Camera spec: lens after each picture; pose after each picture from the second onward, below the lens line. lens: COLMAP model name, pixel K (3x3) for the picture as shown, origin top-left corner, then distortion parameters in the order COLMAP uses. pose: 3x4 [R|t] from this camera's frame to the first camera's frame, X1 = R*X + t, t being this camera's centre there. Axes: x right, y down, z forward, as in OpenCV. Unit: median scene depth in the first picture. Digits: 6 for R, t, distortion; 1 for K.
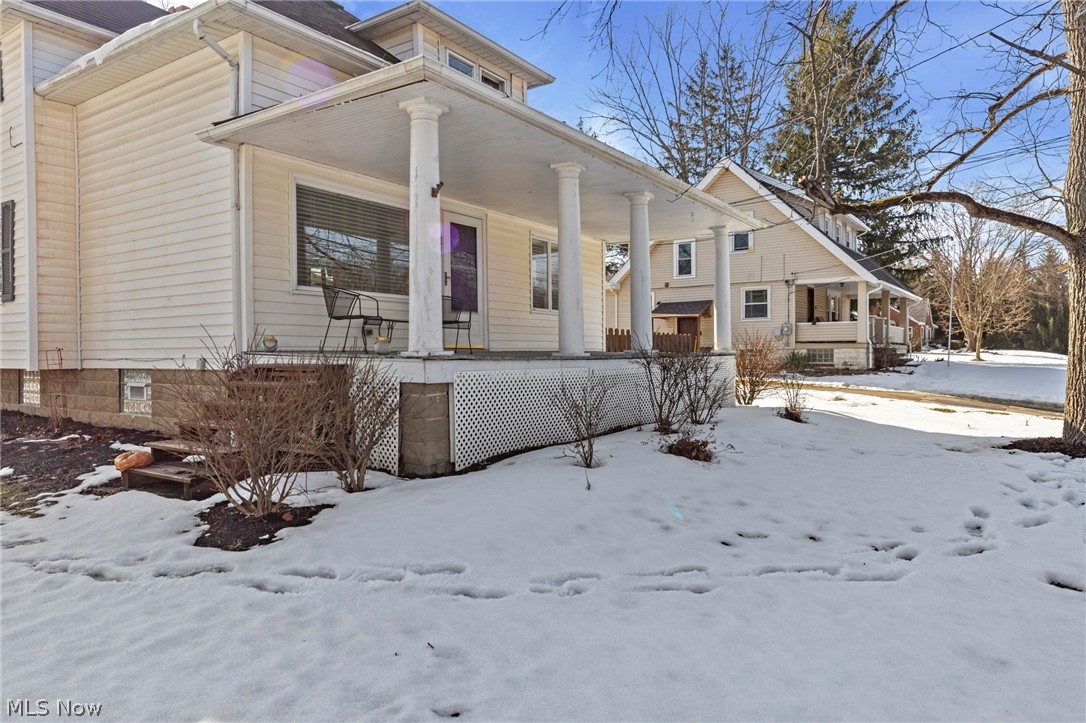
lens RADIAL K [[702.9, 0, 543.0], [0, 702.9, 361.5], [0, 0, 1]] dist [0.001851, 0.000289]
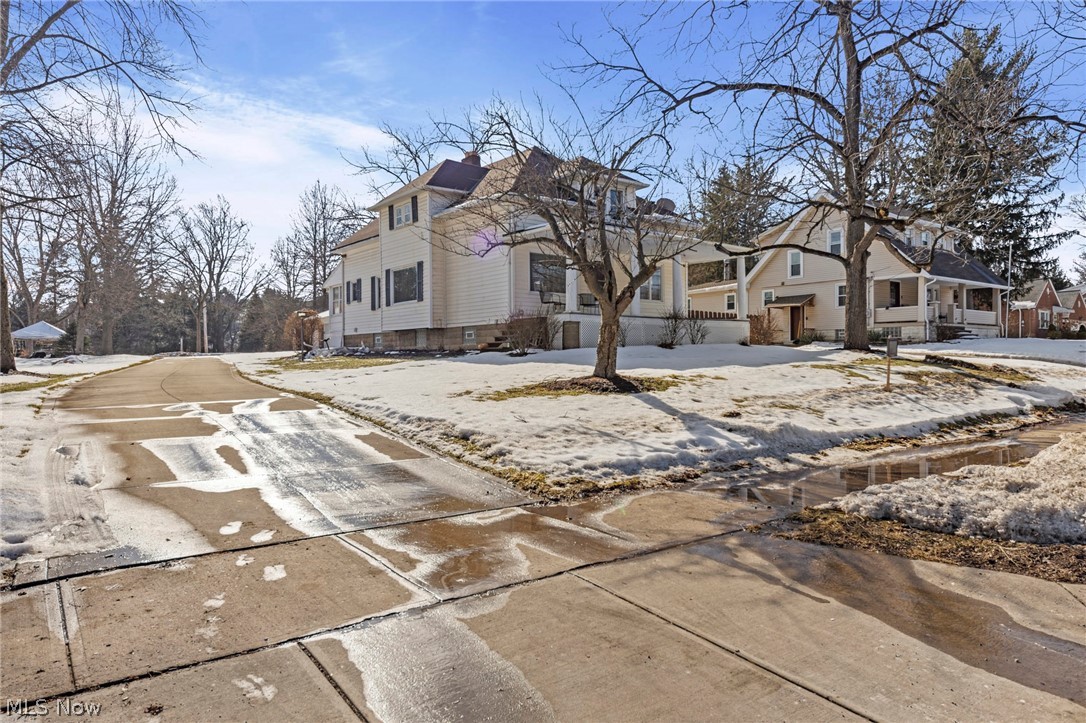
lens RADIAL K [[702.9, 0, 543.0], [0, 702.9, 361.5], [0, 0, 1]] dist [0.001851, 0.000289]
pose [[0.953900, -0.001627, -0.300120, 0.412384], [-0.000158, 0.999982, -0.005923, 0.144985], [0.300125, 0.005698, 0.953883, -1.269232]]
